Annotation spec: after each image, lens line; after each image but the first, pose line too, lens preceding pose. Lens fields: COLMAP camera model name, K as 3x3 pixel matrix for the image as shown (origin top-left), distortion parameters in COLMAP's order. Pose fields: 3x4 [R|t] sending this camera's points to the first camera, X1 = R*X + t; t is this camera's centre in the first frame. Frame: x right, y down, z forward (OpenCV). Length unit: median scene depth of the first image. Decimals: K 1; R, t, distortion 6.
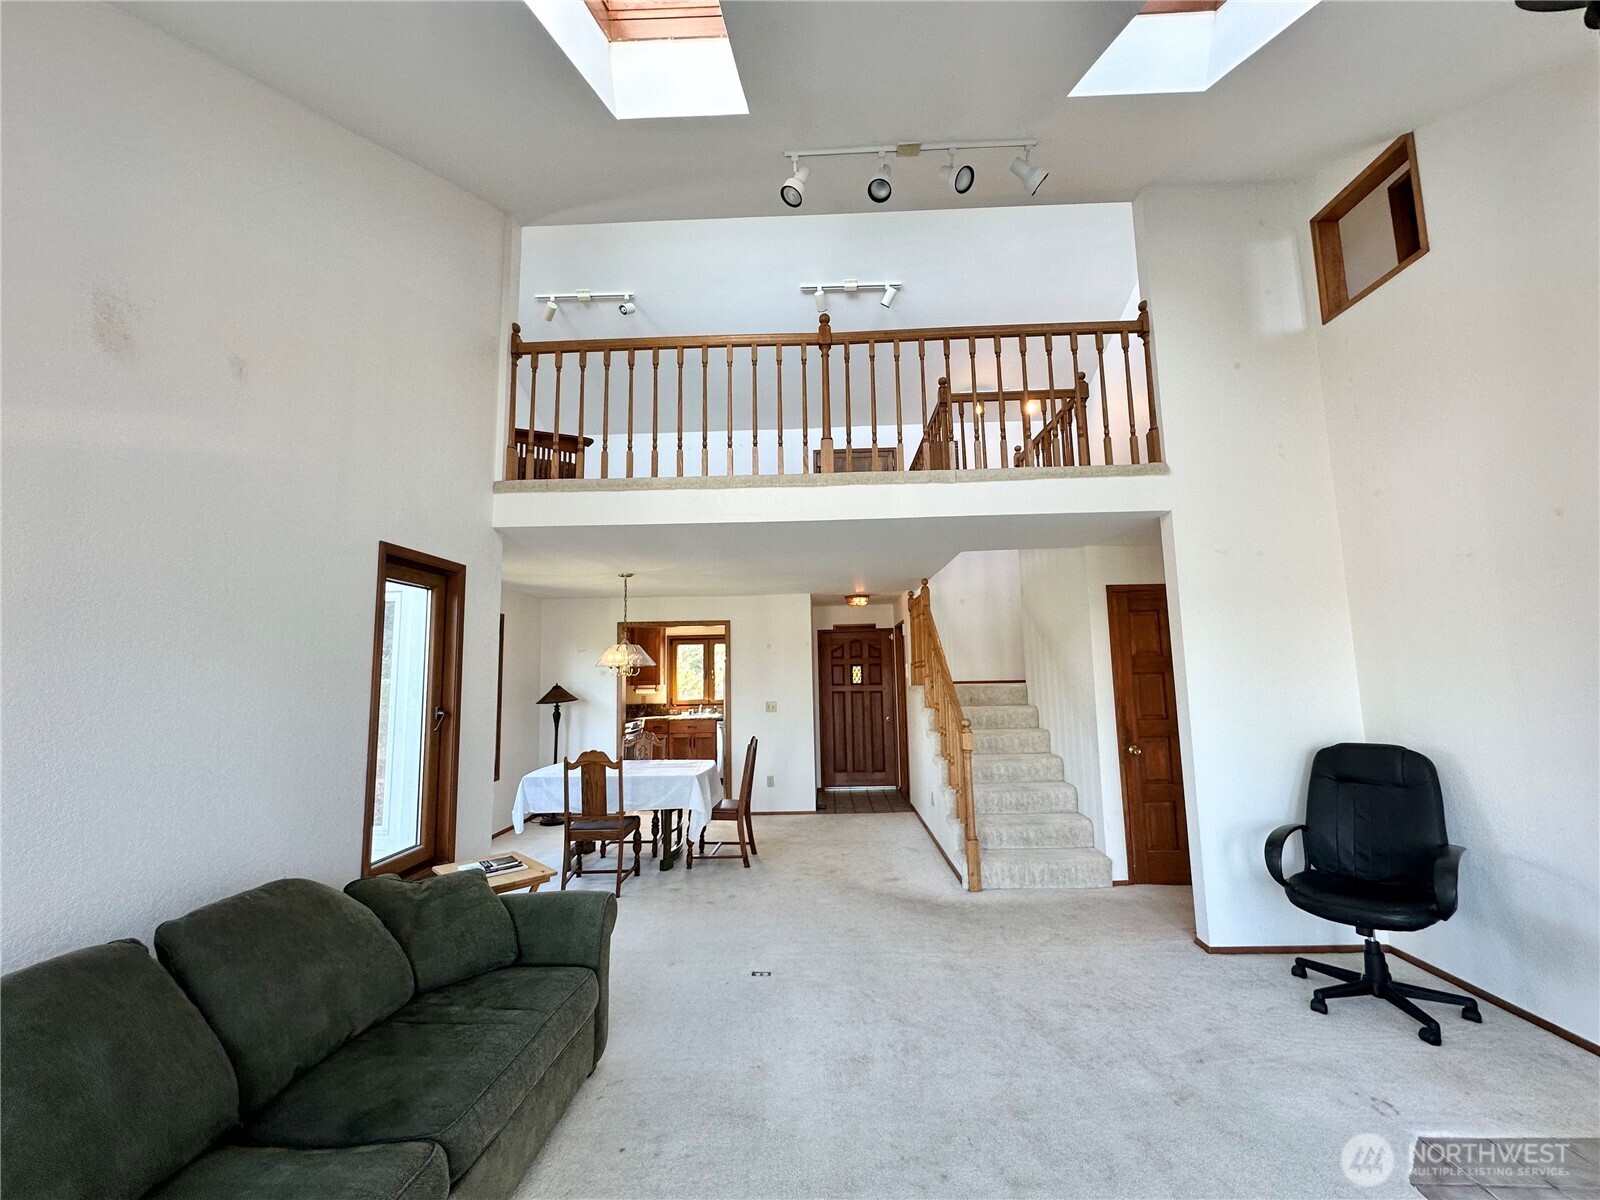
lens RADIAL K [[639.3, 0, 800.0], [0, 639.3, 600.0], [0, 0, 1]] dist [-0.004171, 0.001085]
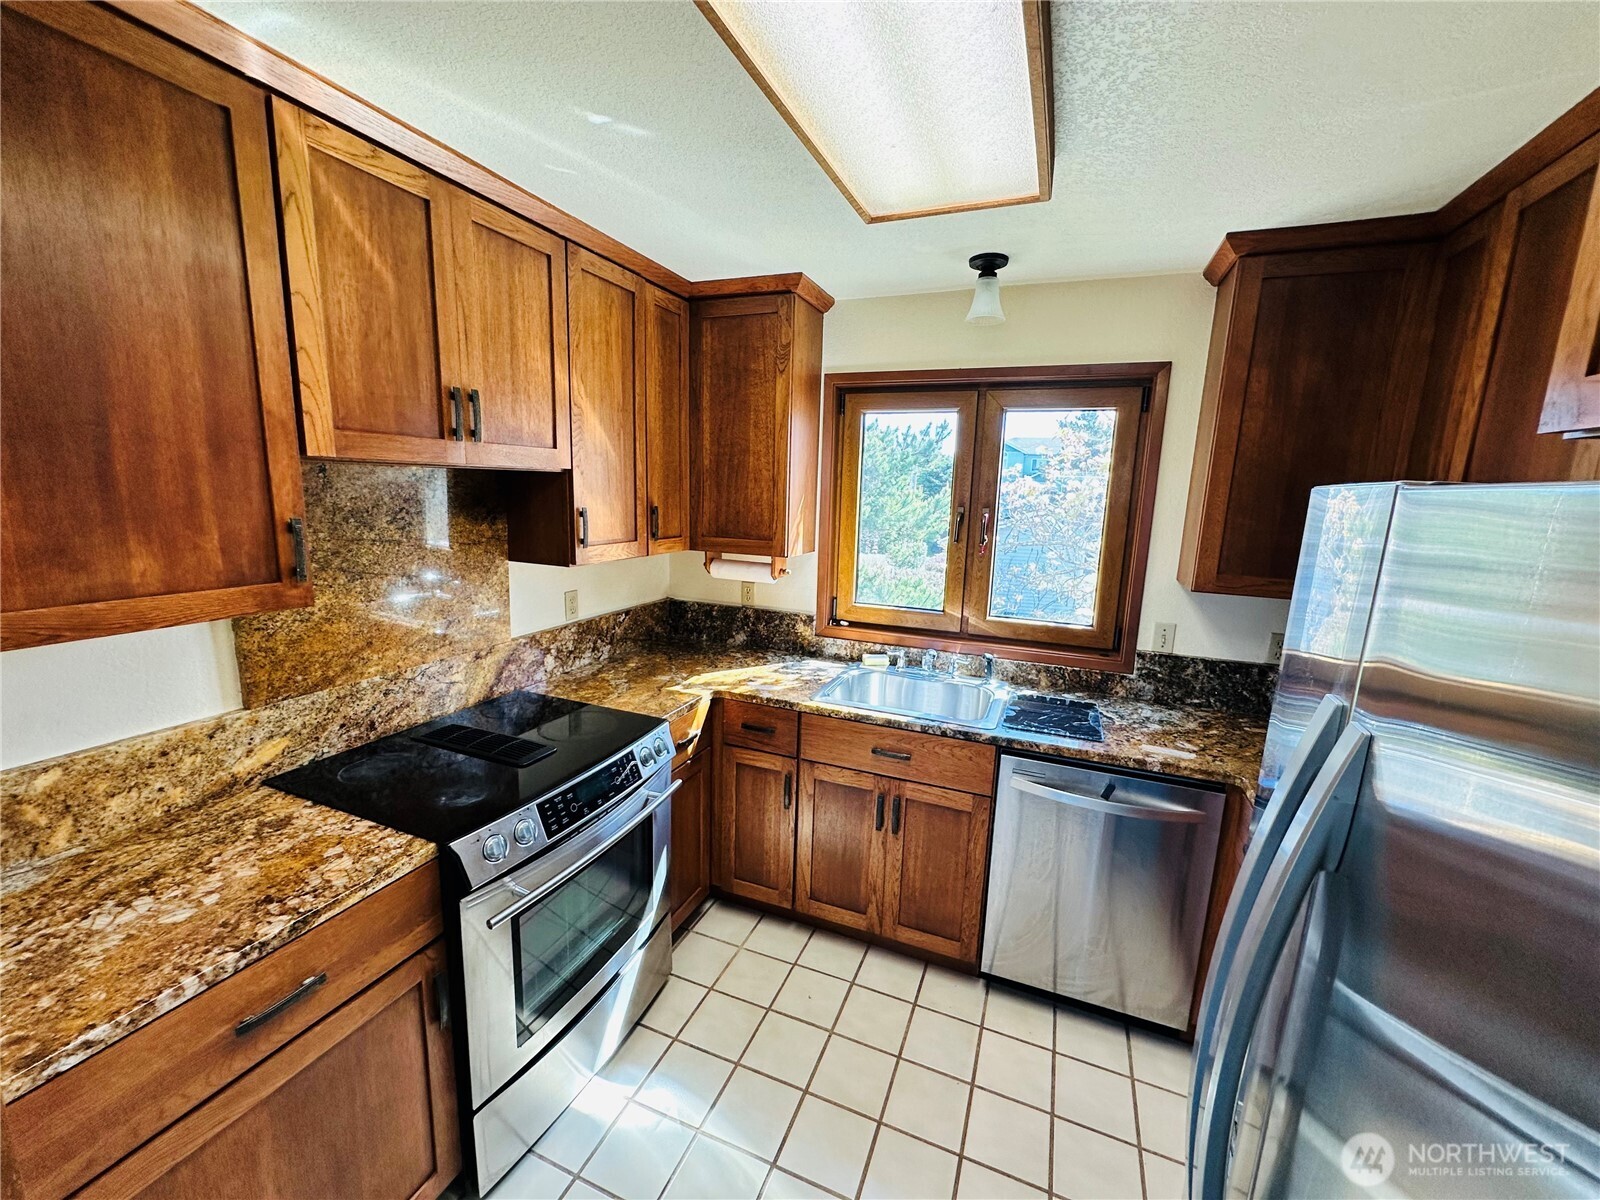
lens RADIAL K [[639.3, 0, 800.0], [0, 639.3, 600.0], [0, 0, 1]] dist [-0.004171, 0.001085]
pose [[0.934680, 0.111767, -0.337465, -0.257556], [-0.008696, 0.956195, 0.292602, 0.152506], [0.355385, -0.270555, 0.894708, 1.605718]]
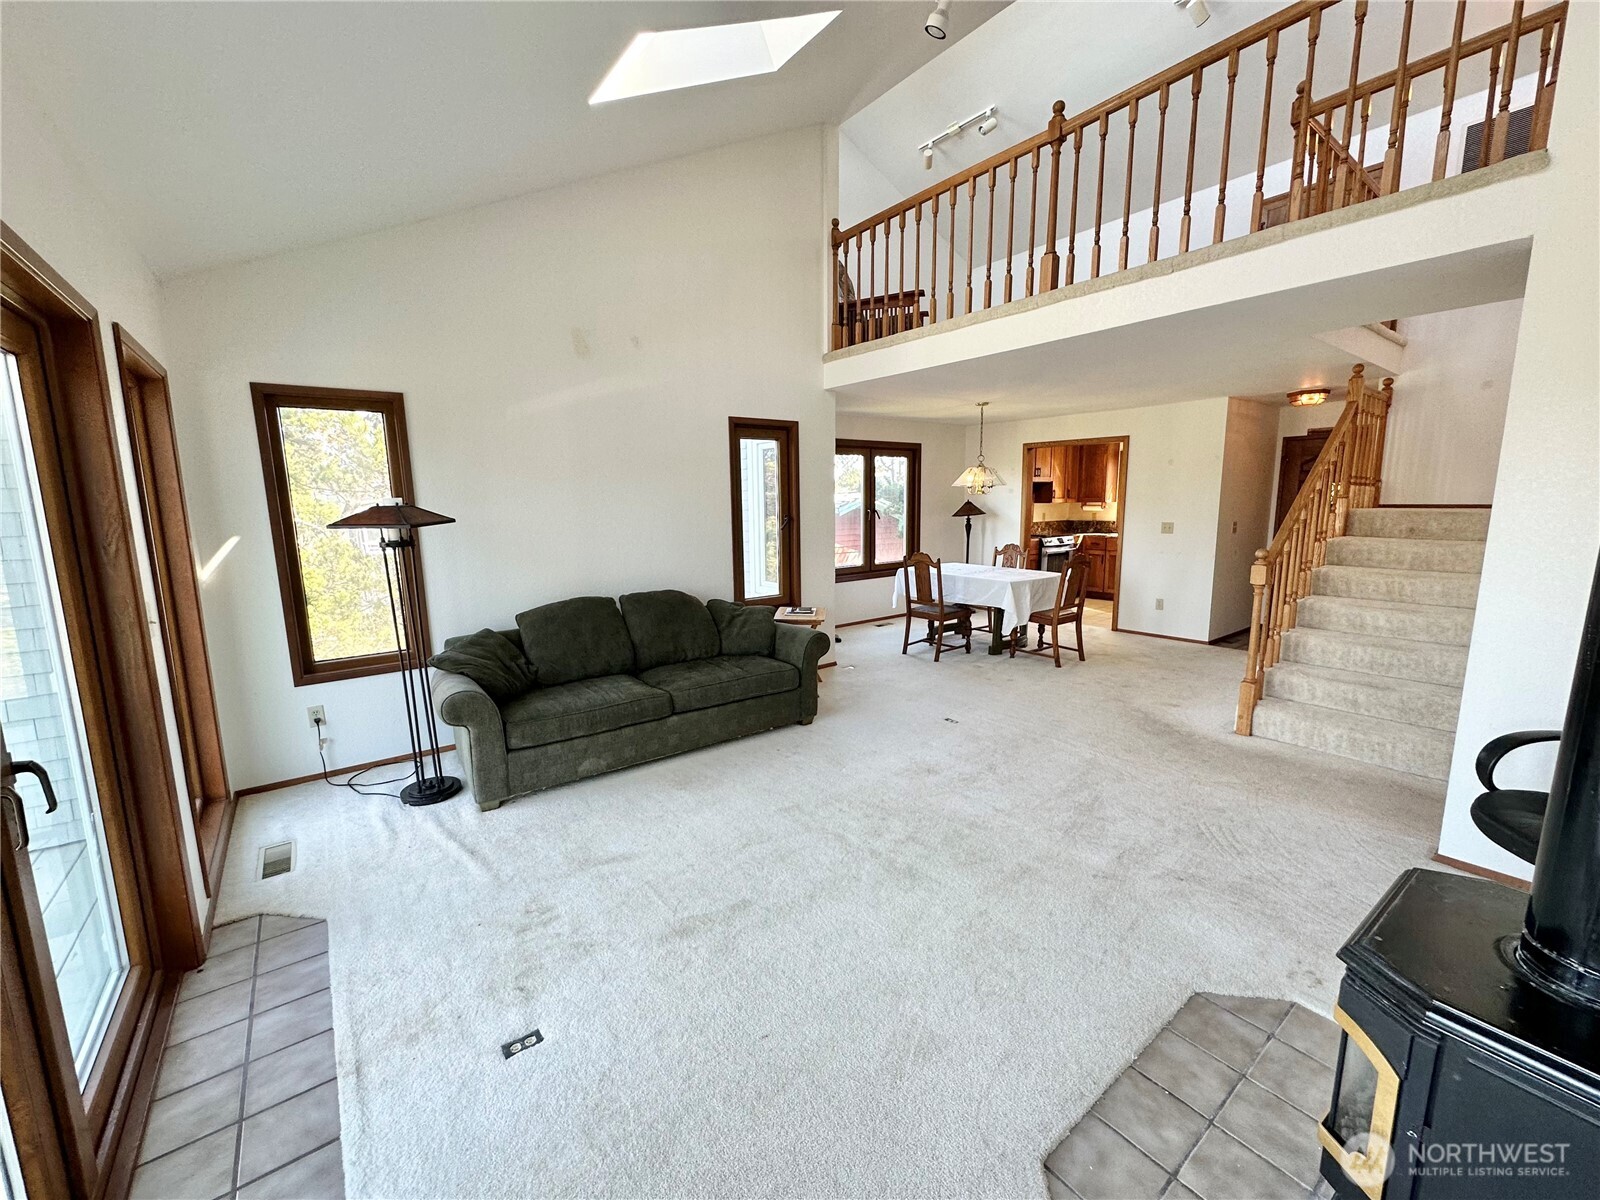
lens RADIAL K [[639.3, 0, 800.0], [0, 639.3, 600.0], [0, 0, 1]] dist [-0.004171, 0.001085]
pose [[0.635869, 0.133181, -0.760219, 0.539173], [0.089799, 0.965543, 0.244261, -0.011974], [0.766555, -0.223585, 0.602000, 0.002833]]
